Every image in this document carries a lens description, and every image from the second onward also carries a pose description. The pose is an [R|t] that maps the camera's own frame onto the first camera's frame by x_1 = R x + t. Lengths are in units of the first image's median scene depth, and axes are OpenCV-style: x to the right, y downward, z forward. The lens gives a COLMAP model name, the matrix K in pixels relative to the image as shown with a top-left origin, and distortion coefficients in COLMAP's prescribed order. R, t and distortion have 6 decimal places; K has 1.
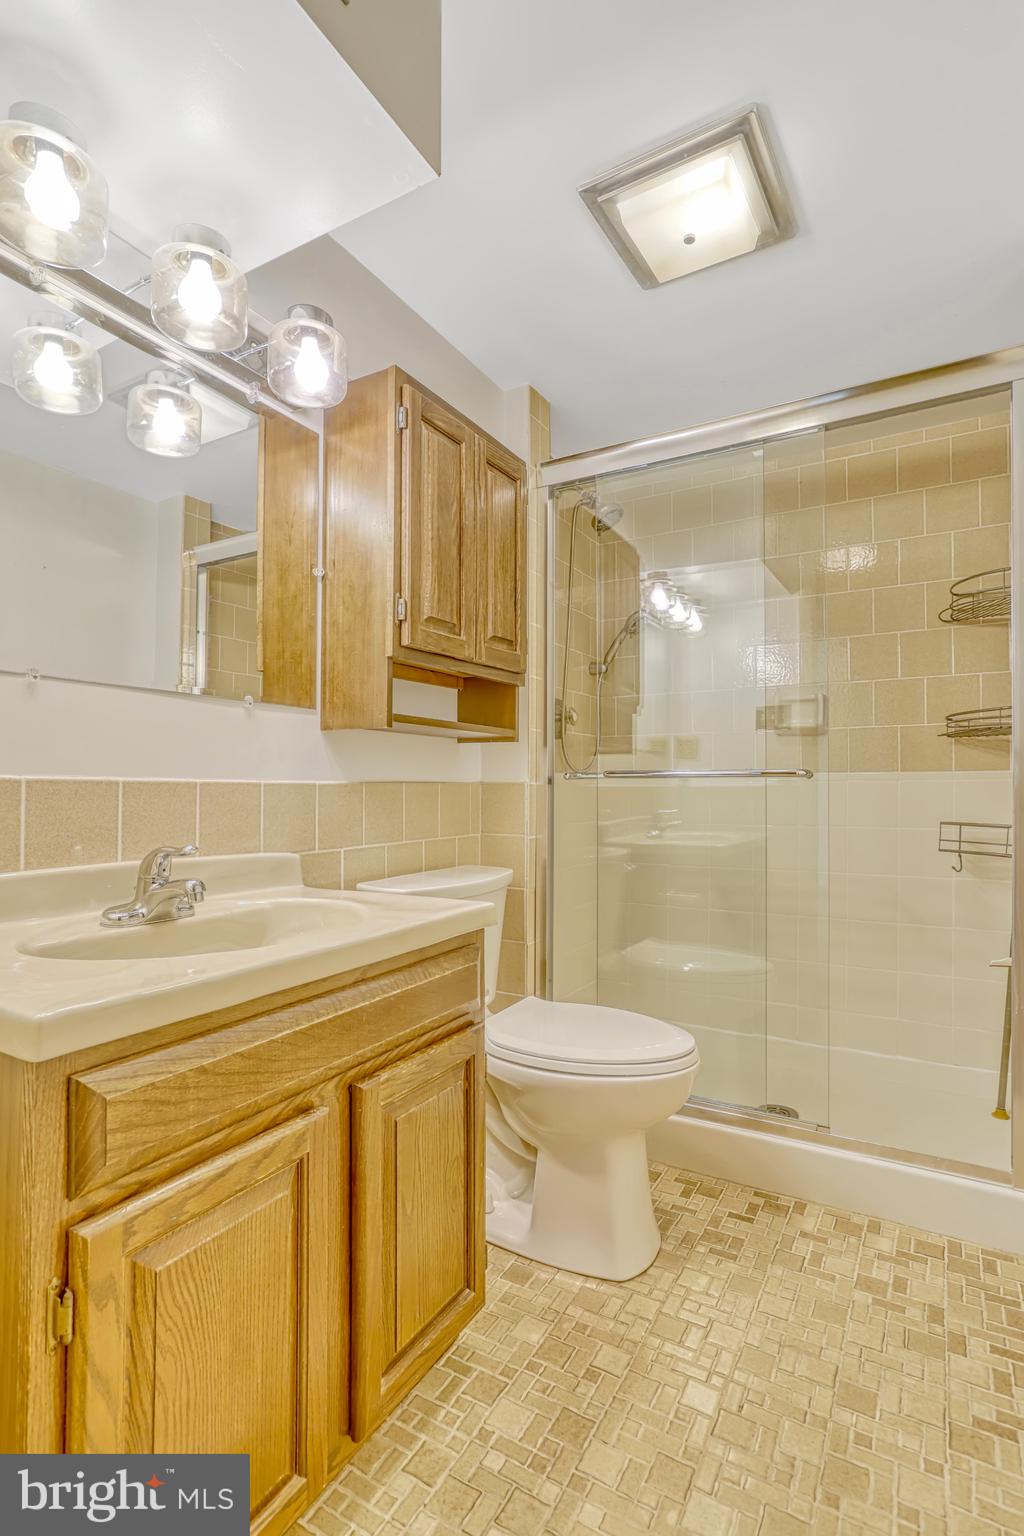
lens RADIAL K [[763.7, 0, 505.5], [0, 763.7, 783.0], [0, 0, 1]] dist [-0.039676, 0.025248]
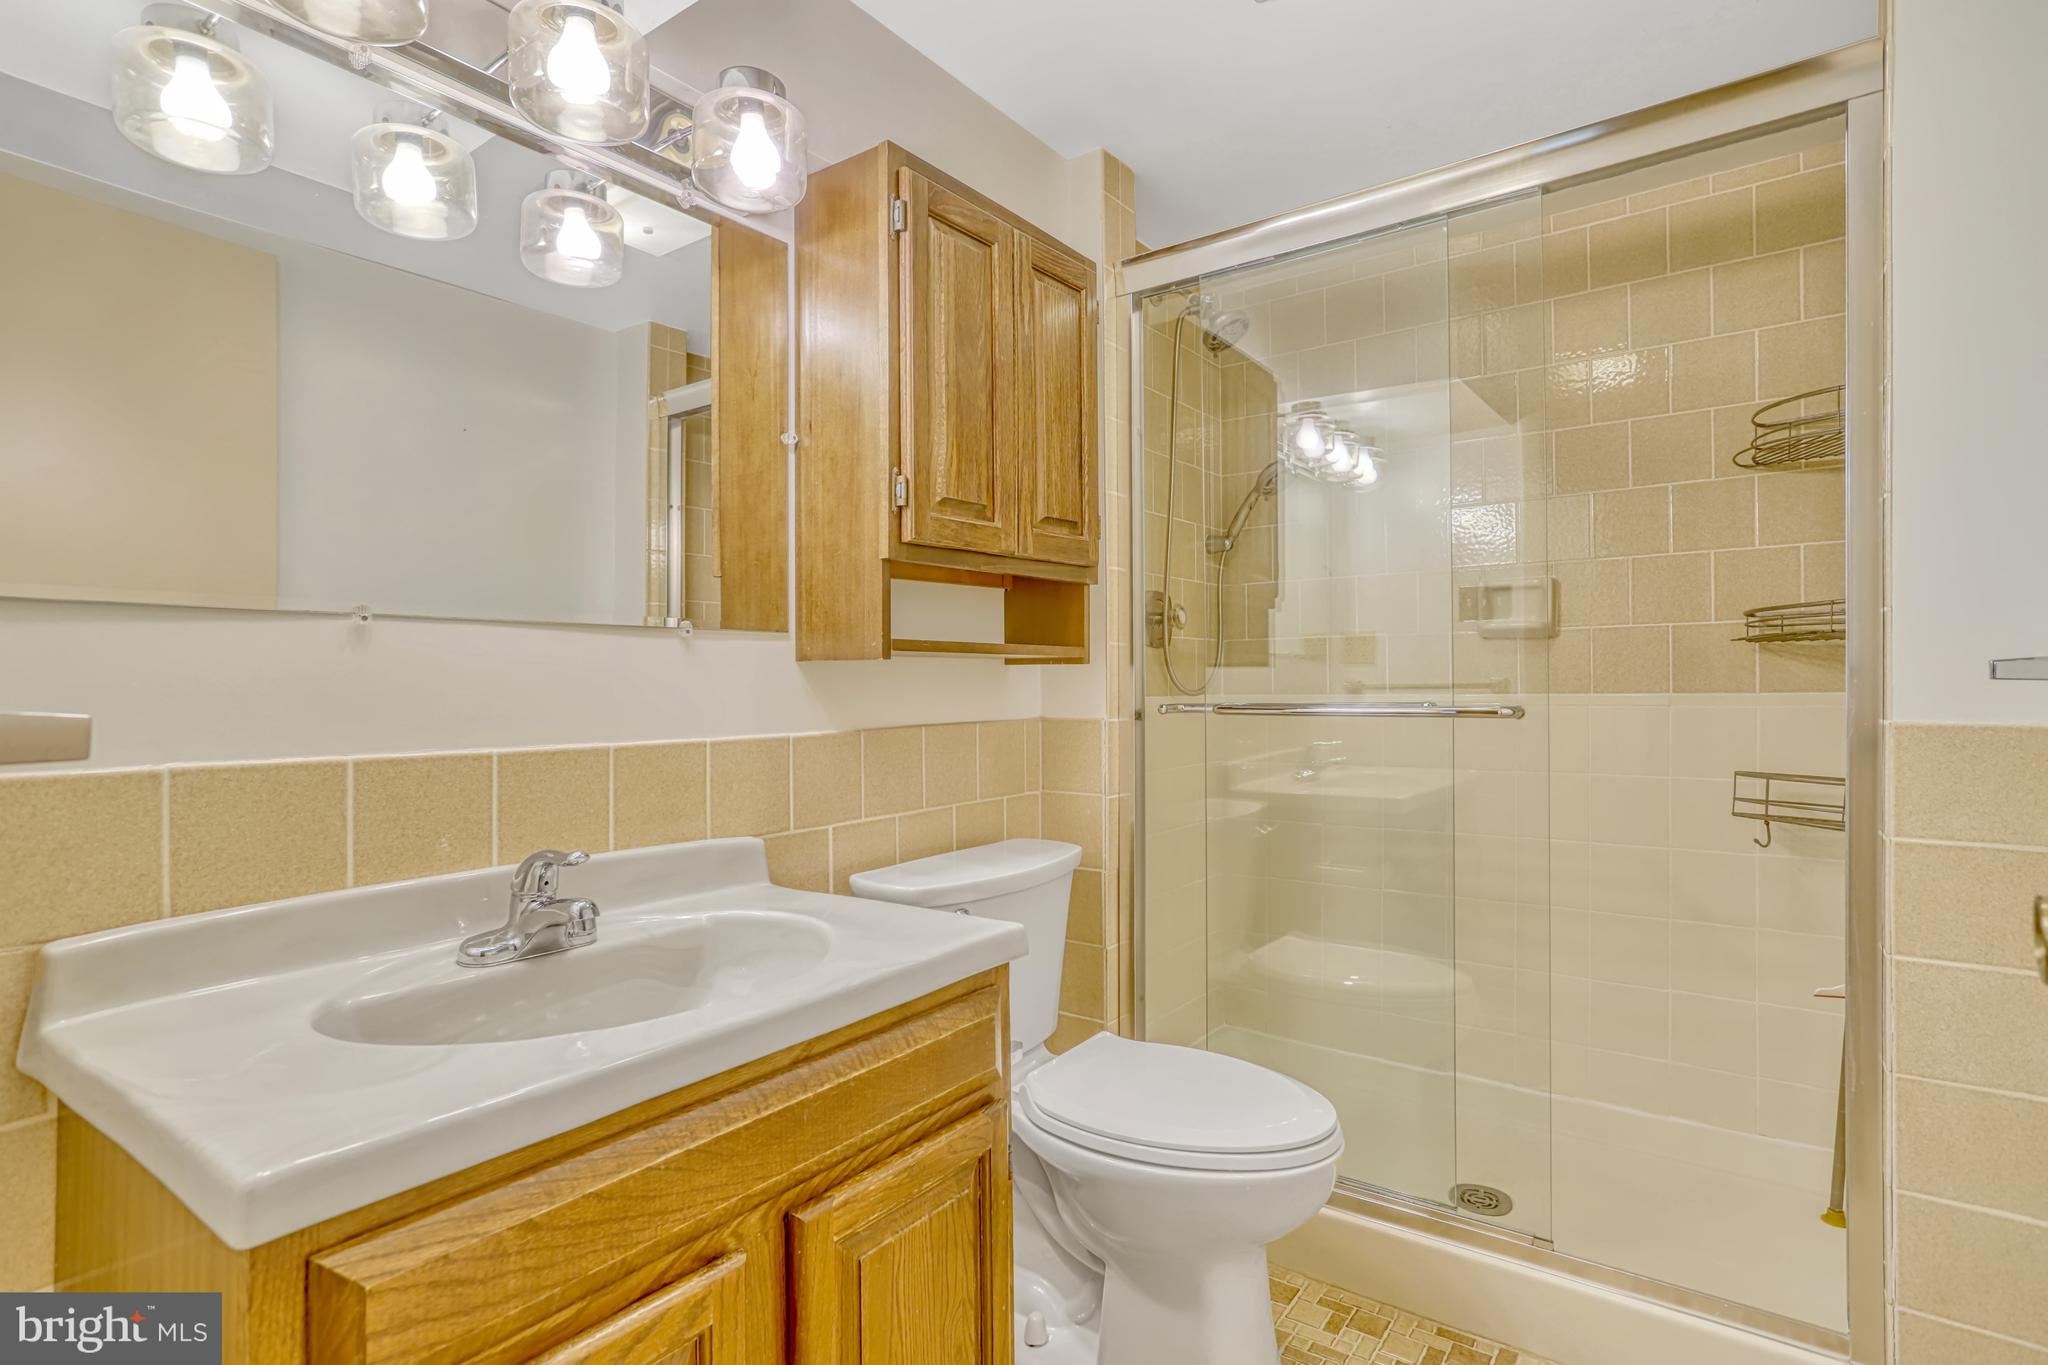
lens RADIAL K [[1018.2, 0, 1034.9], [0, 1018.2, 670.1], [0, 0, 1]] dist [-0.039676, 0.025248]
pose [[0.994406, -0.006430, -0.105426, 0.078412], [0.007117, 0.999956, 0.006142, -0.064625], [0.105382, -0.006858, 0.994408, 0.080164]]
